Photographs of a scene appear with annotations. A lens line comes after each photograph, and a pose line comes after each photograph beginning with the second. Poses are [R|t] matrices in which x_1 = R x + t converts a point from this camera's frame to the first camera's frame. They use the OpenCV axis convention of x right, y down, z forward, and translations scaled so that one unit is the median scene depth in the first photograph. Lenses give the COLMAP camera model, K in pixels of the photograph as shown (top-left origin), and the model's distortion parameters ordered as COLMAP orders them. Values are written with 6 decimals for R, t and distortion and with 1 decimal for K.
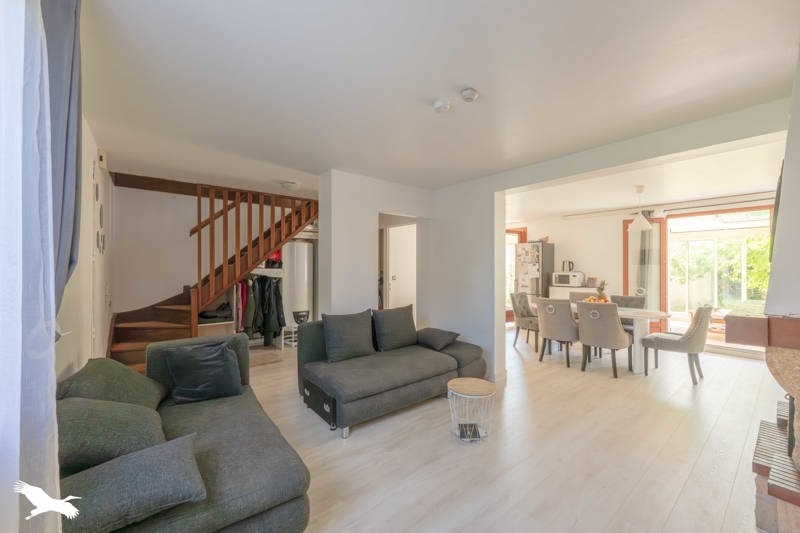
lens RADIAL K [[311.0, 0, 400.0], [0, 311.0, 266.5], [0, 0, 1]] dist [0.000436, 0.000014]
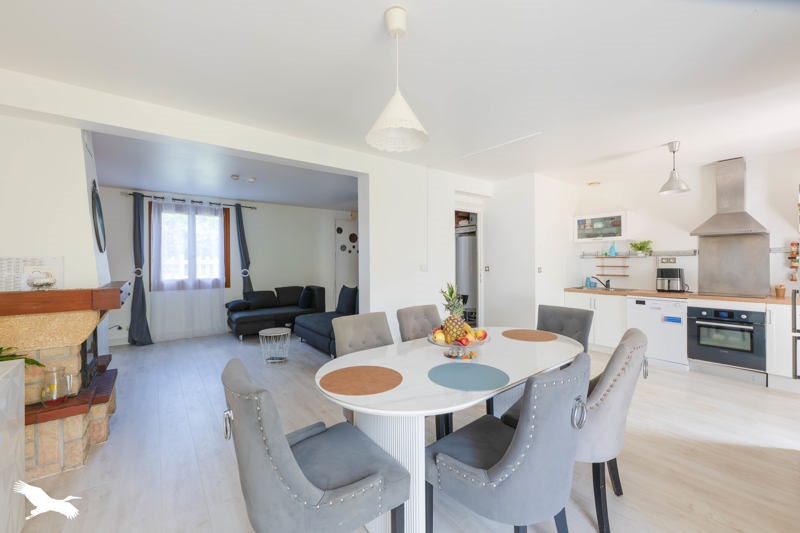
lens RADIAL K [[327.7, 0, 404.7], [0, 327.7, 260.5], [0, 0, 1]] dist [0.000727, 0.000053]
pose [[-0.019823, -0.001752, -0.999802, 0.718312], [0.003293, 0.999993, -0.001818, 0.012120], [0.999798, -0.003328, -0.019817, 0.644063]]
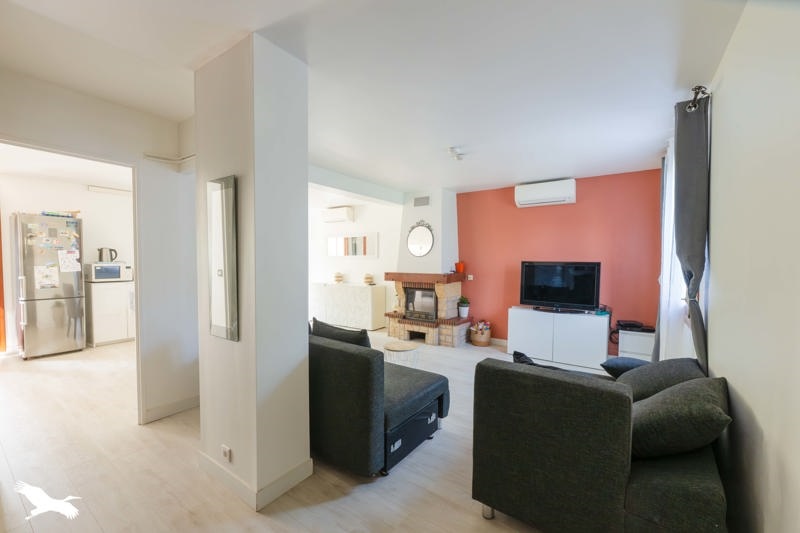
lens RADIAL K [[327.7, 0, 404.7], [0, 327.7, 260.5], [0, 0, 1]] dist [0.000727, 0.000053]
pose [[-0.280860, -0.000840, 0.959748, -0.419938], [-0.000742, 1.000000, 0.000658, 0.010872], [-0.959748, -0.000527, -0.280861, 0.519351]]
